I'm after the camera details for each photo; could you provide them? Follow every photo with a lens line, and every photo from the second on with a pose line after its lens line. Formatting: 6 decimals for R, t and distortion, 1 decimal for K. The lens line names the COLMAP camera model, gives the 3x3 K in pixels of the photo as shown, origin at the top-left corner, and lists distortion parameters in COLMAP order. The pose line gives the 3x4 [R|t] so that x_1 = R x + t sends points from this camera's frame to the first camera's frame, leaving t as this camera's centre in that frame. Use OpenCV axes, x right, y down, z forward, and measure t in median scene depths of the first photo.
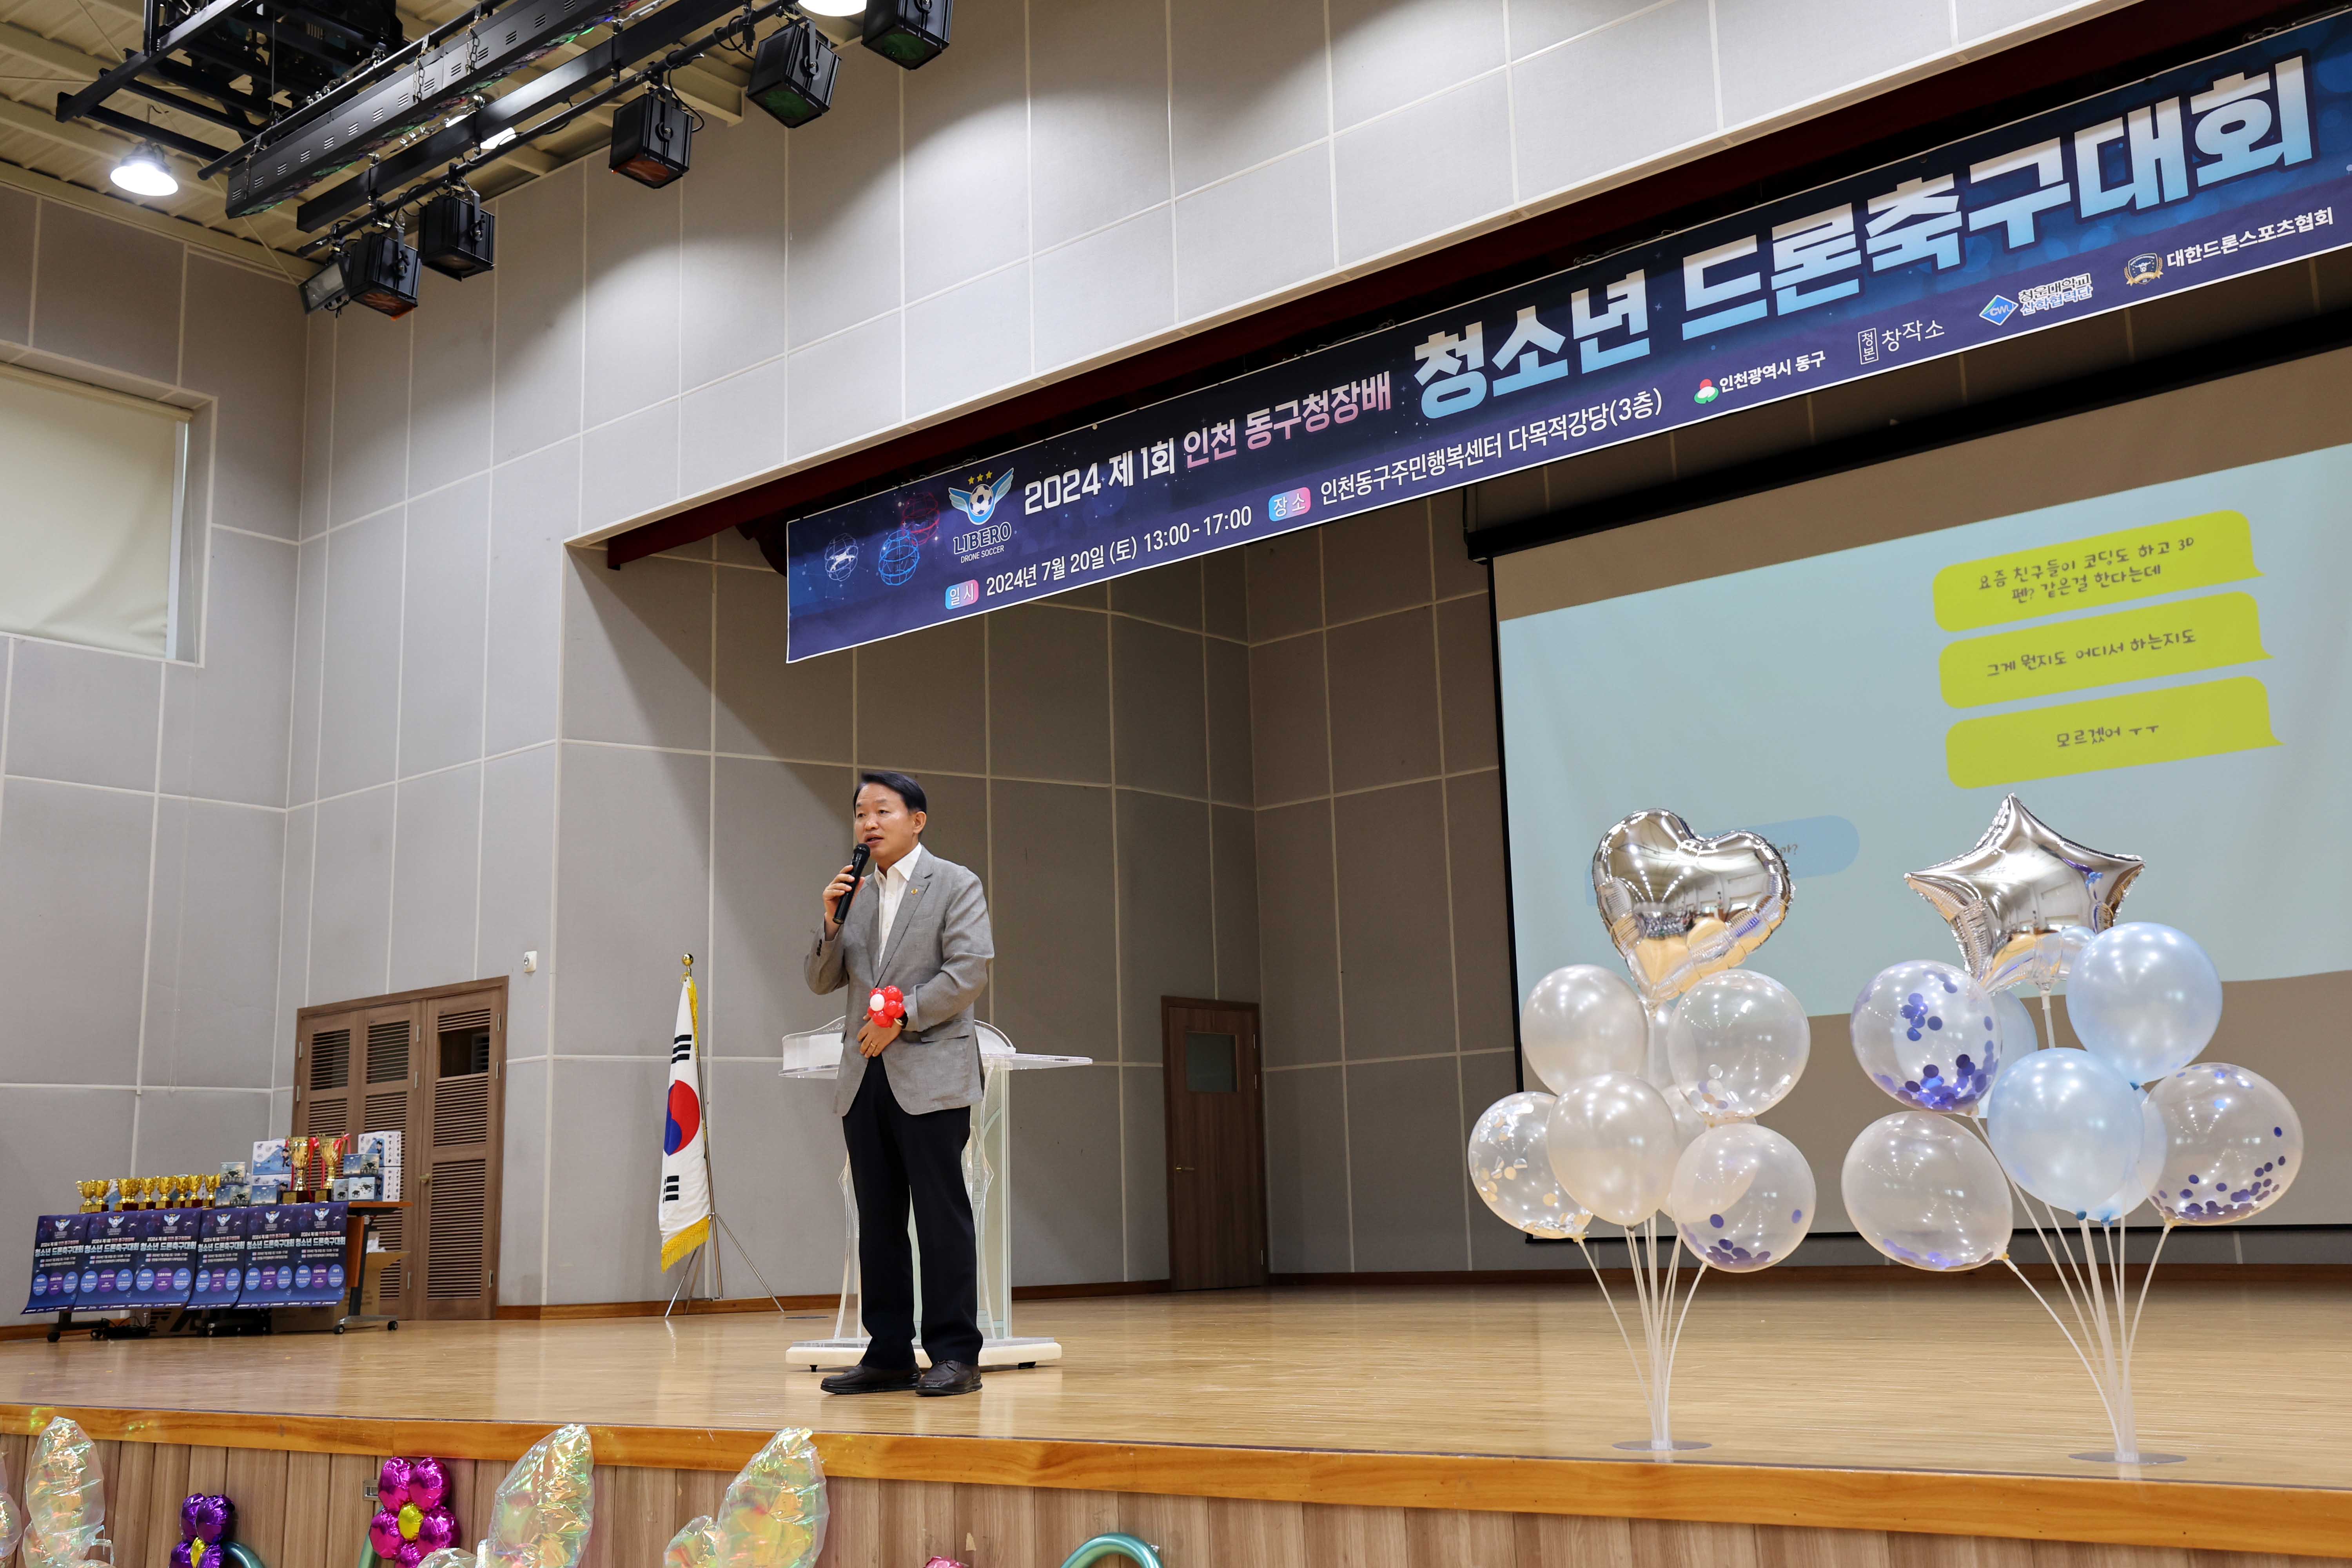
lens RADIAL K [[2312.6, 0, 1185.0], [0, 2312.6, 772.1], [0, 0, 1]] dist [0.060652, 0.000000]
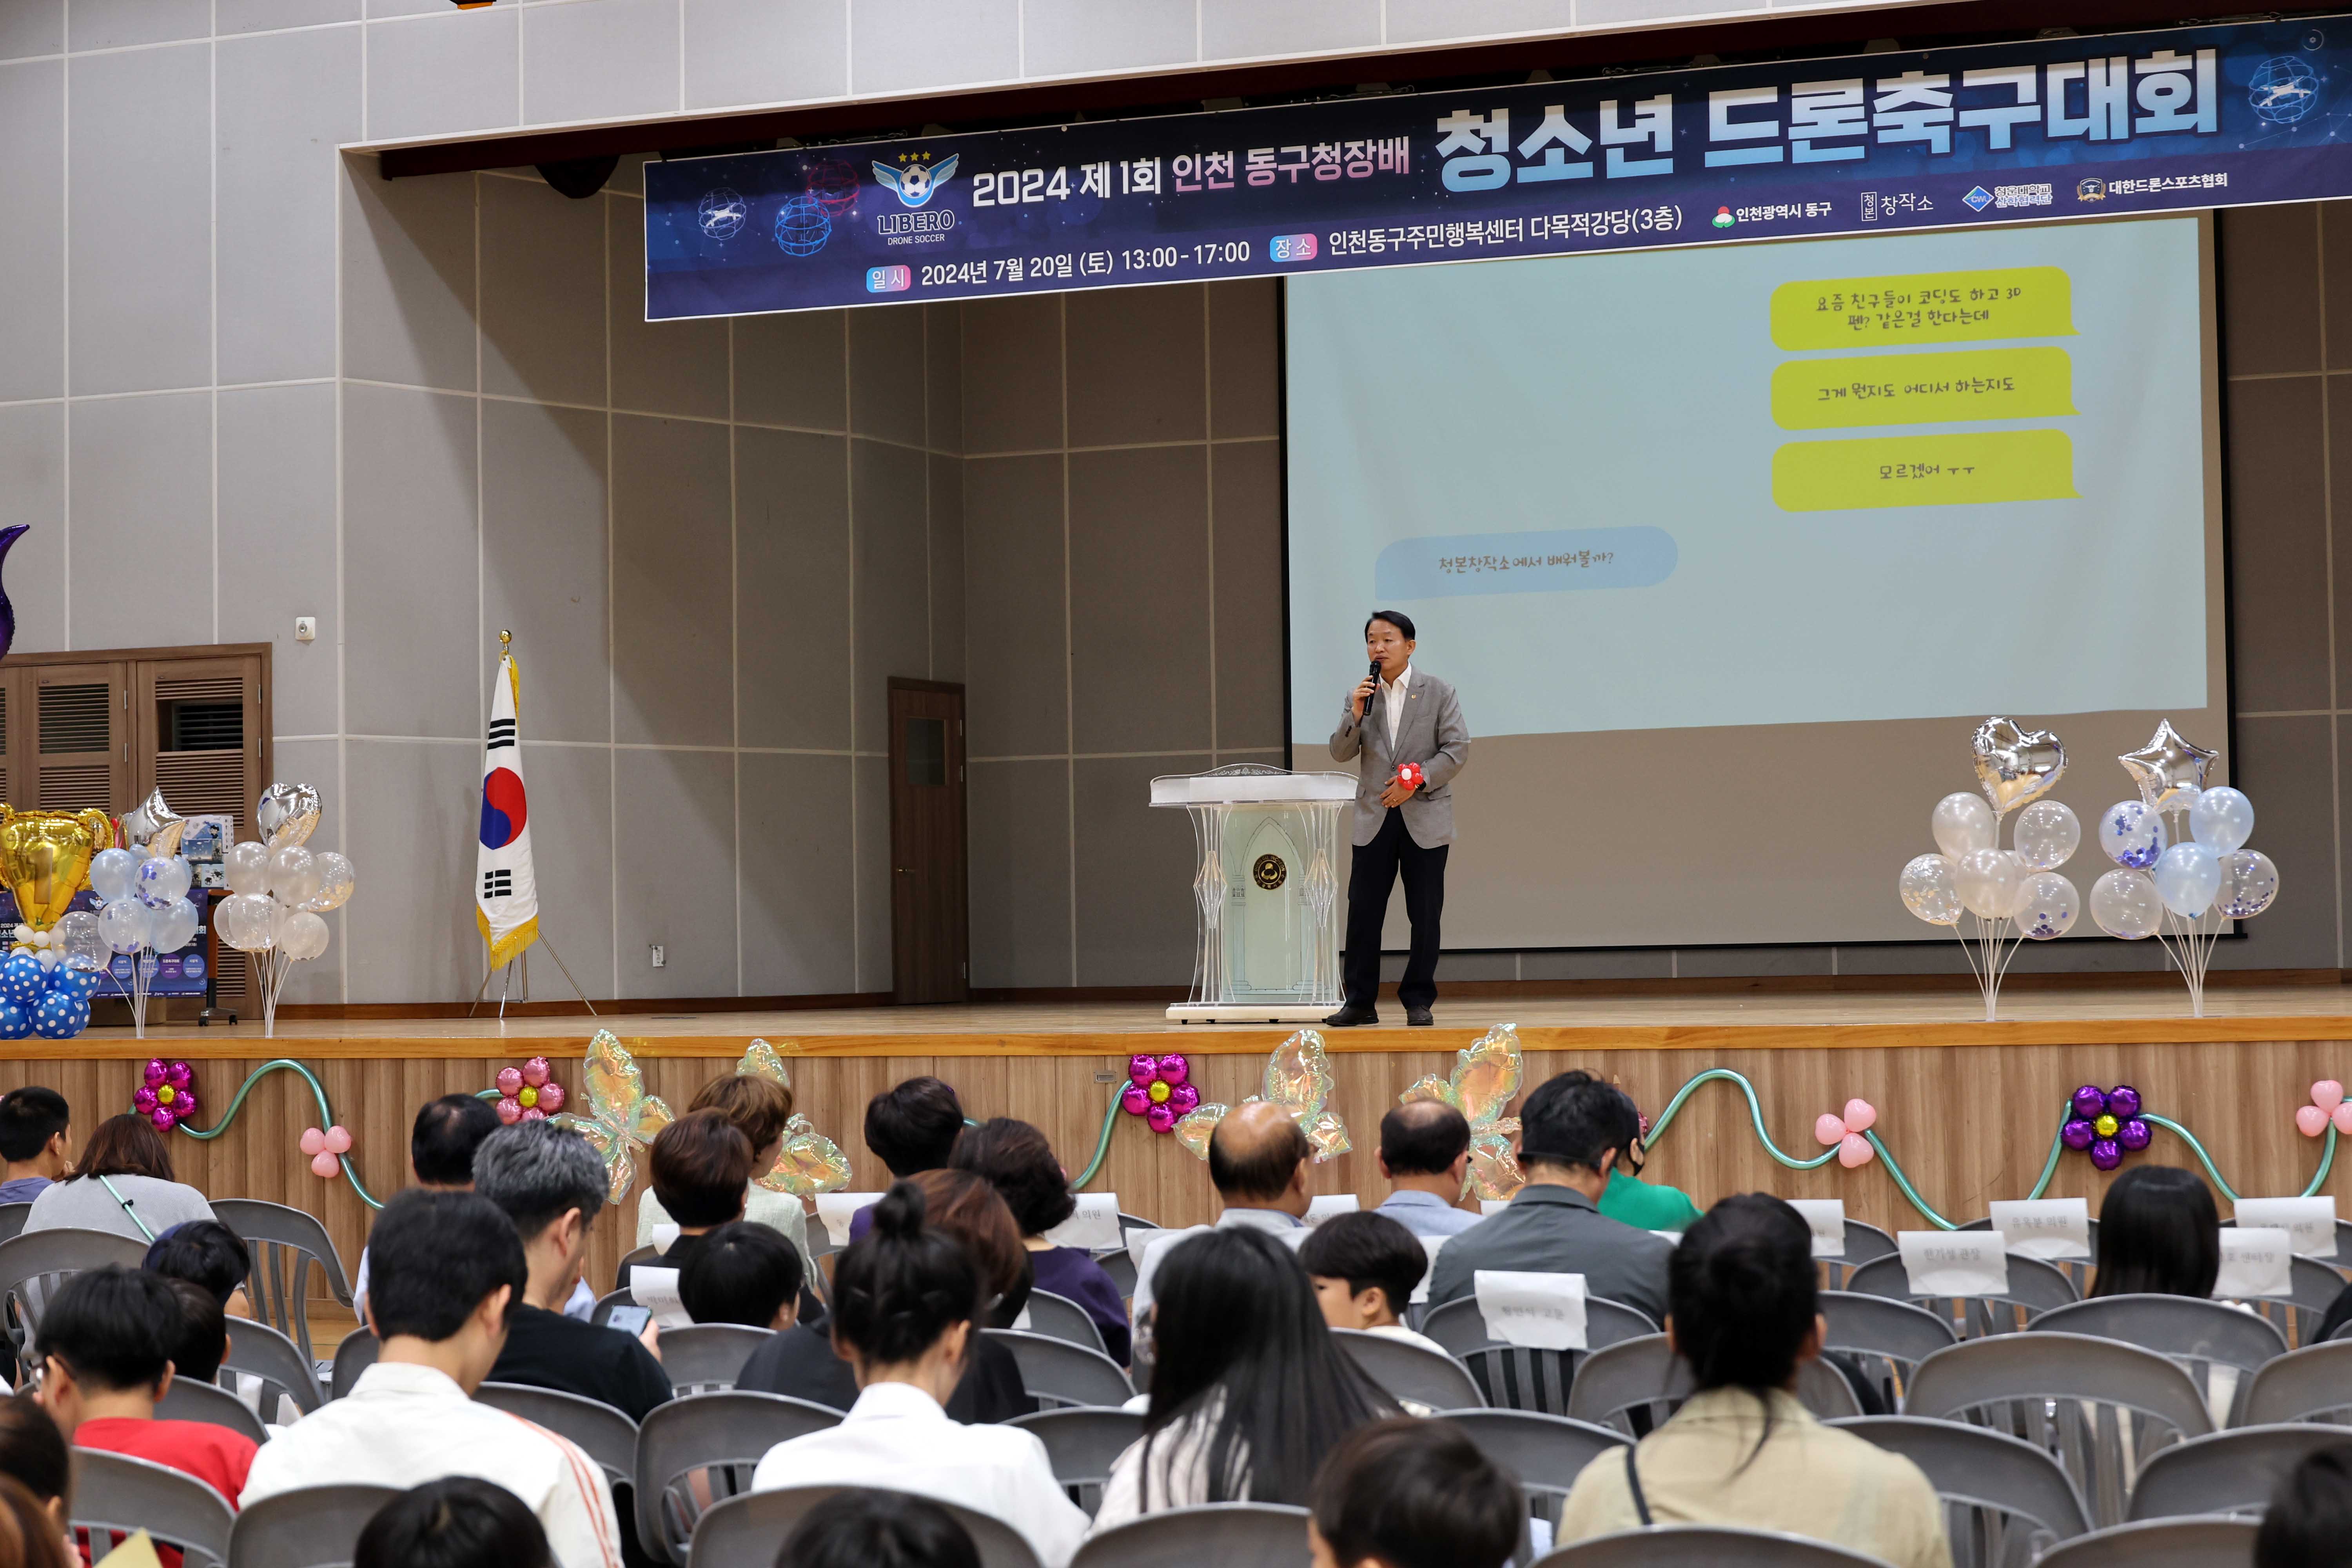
lens RADIAL K [[4479.8, 0, 1174.3], [0, 4479.8, 770.8], [0, 0, 1]] dist [-0.038226, 0.000000]
pose [[0.948486, 0.025709, 0.315774, -0.651727], [-0.072436, 0.987899, 0.137143, -0.159785], [-0.308427, -0.152952, 0.938871, -0.929530]]
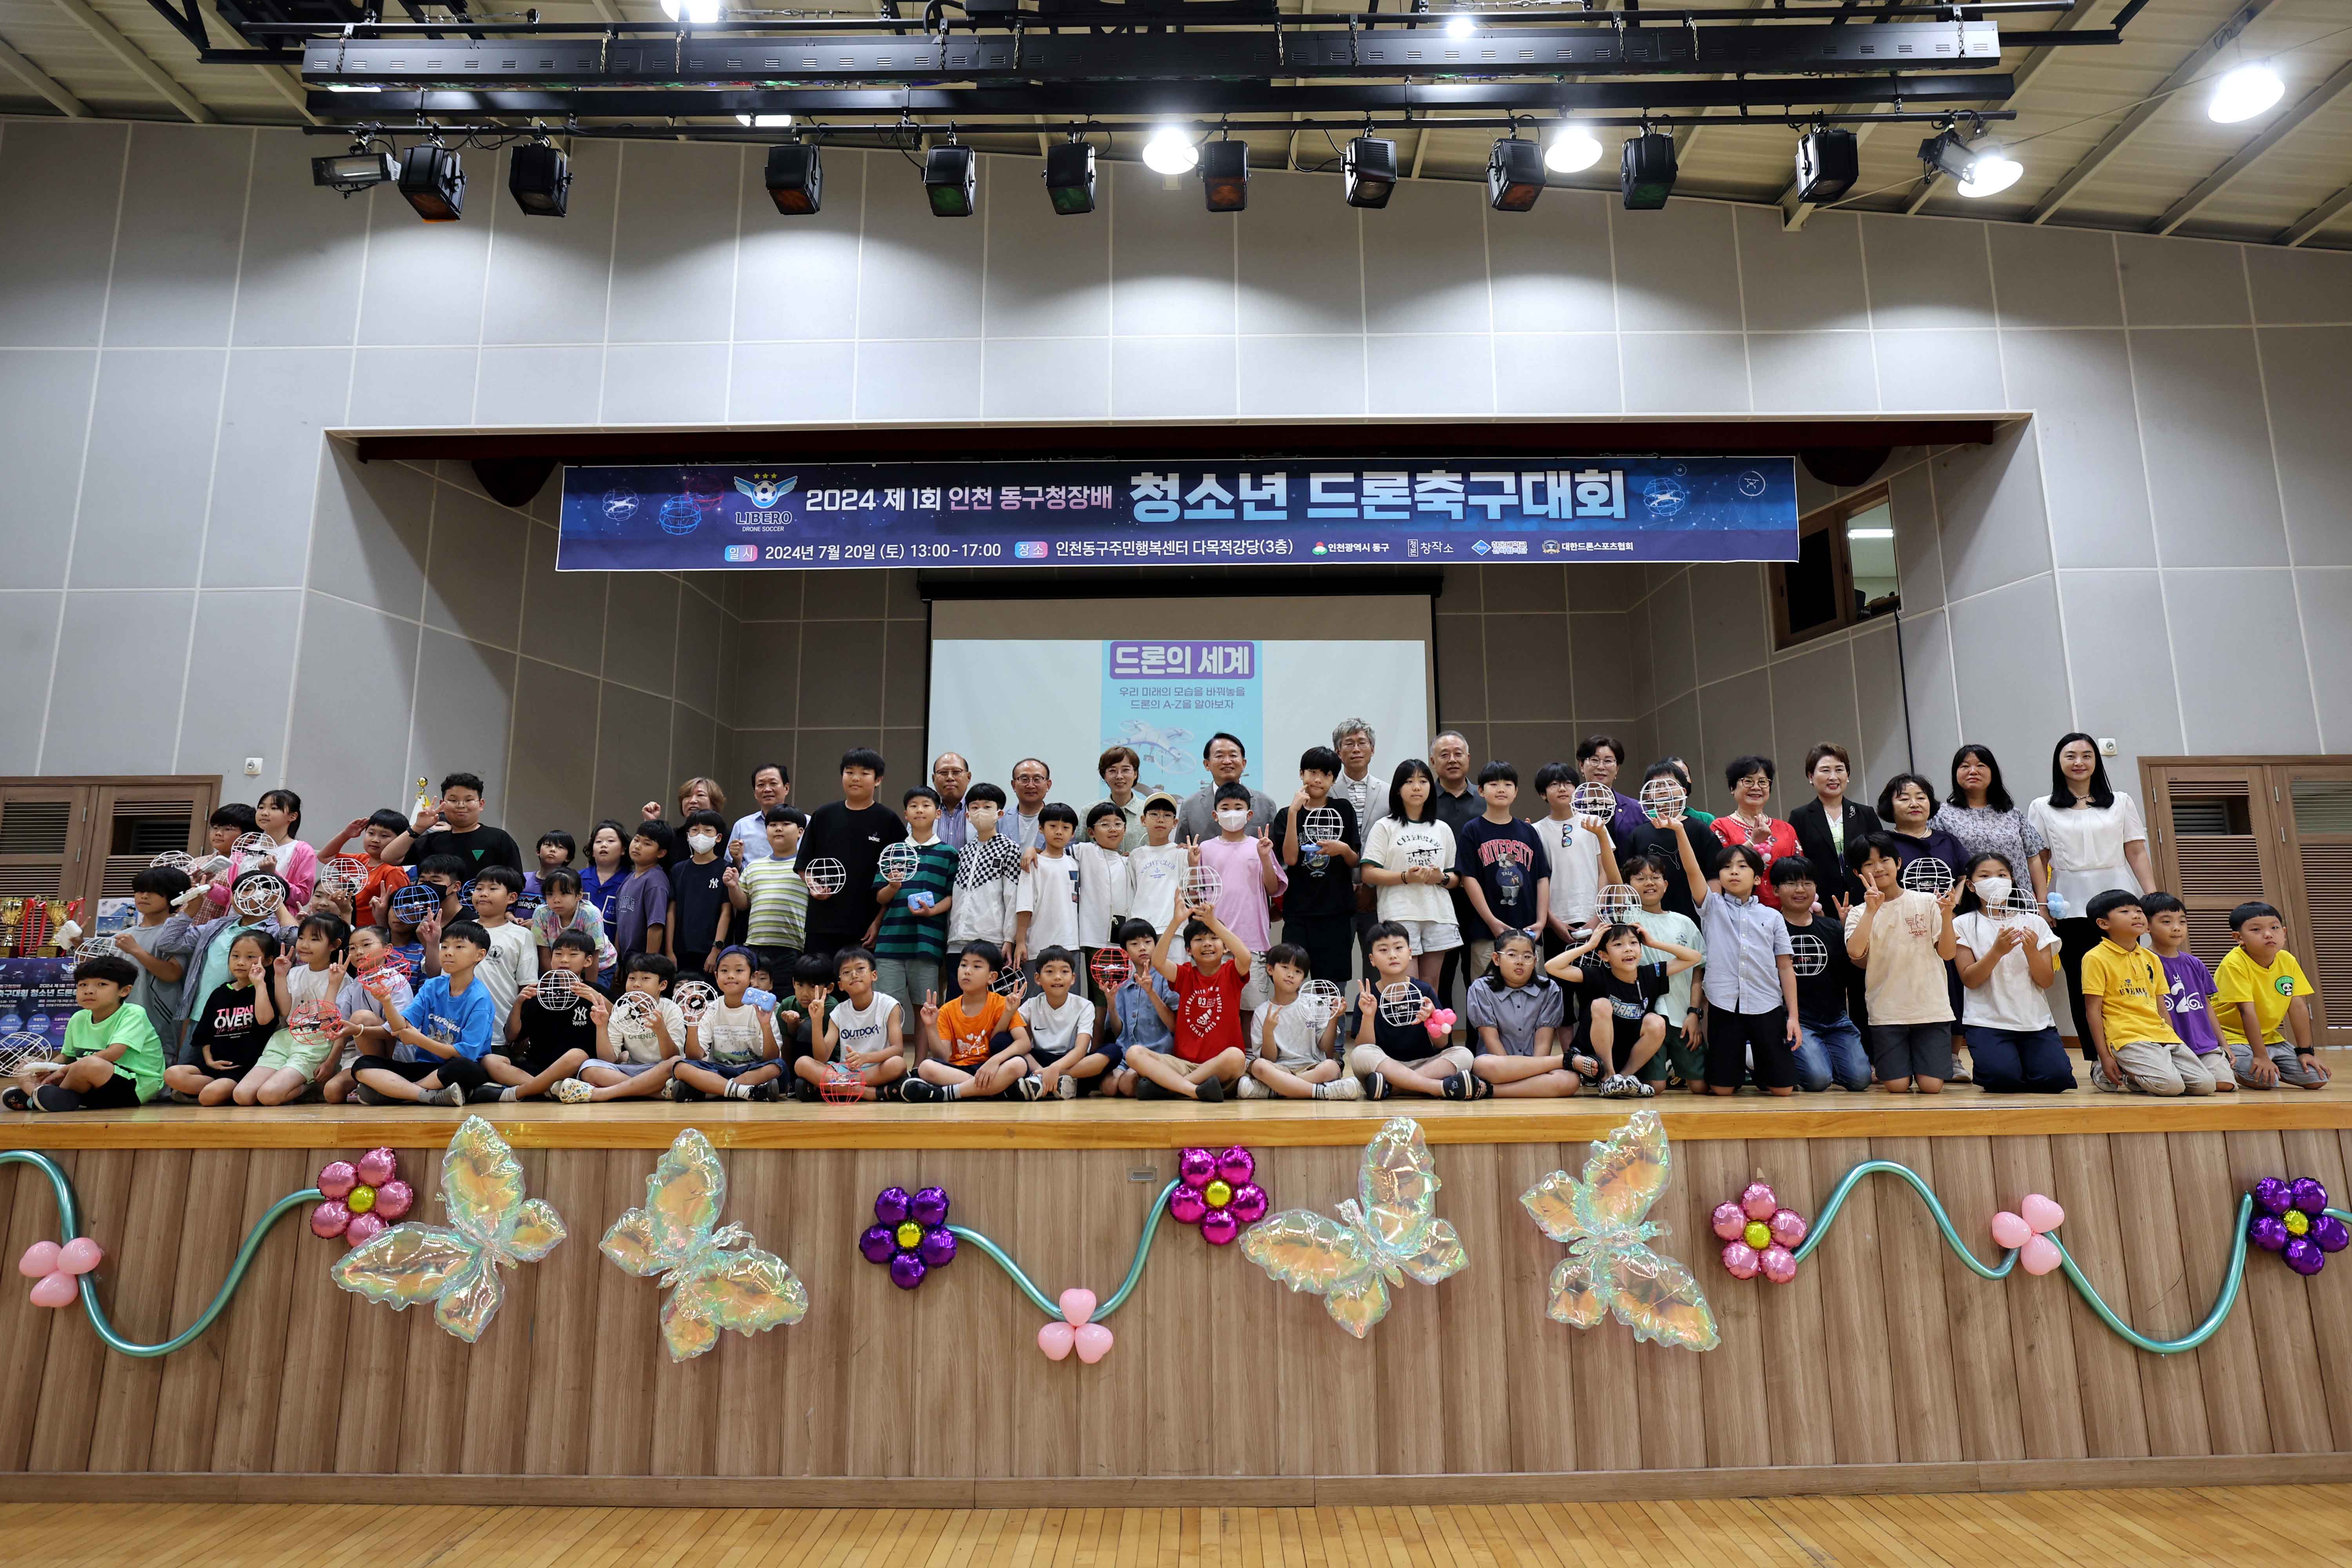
lens RADIAL K [[1323.7, 0, 1202.9], [0, 1323.7, 773.1], [0, 0, 1]] dist [-0.028843, 0.029638]
pose [[0.768802, 0.132852, 0.625535, -0.423354], [-0.138460, 0.989560, -0.039993, 0.057355], [-0.624318, -0.055865, 0.779170, 0.217193]]
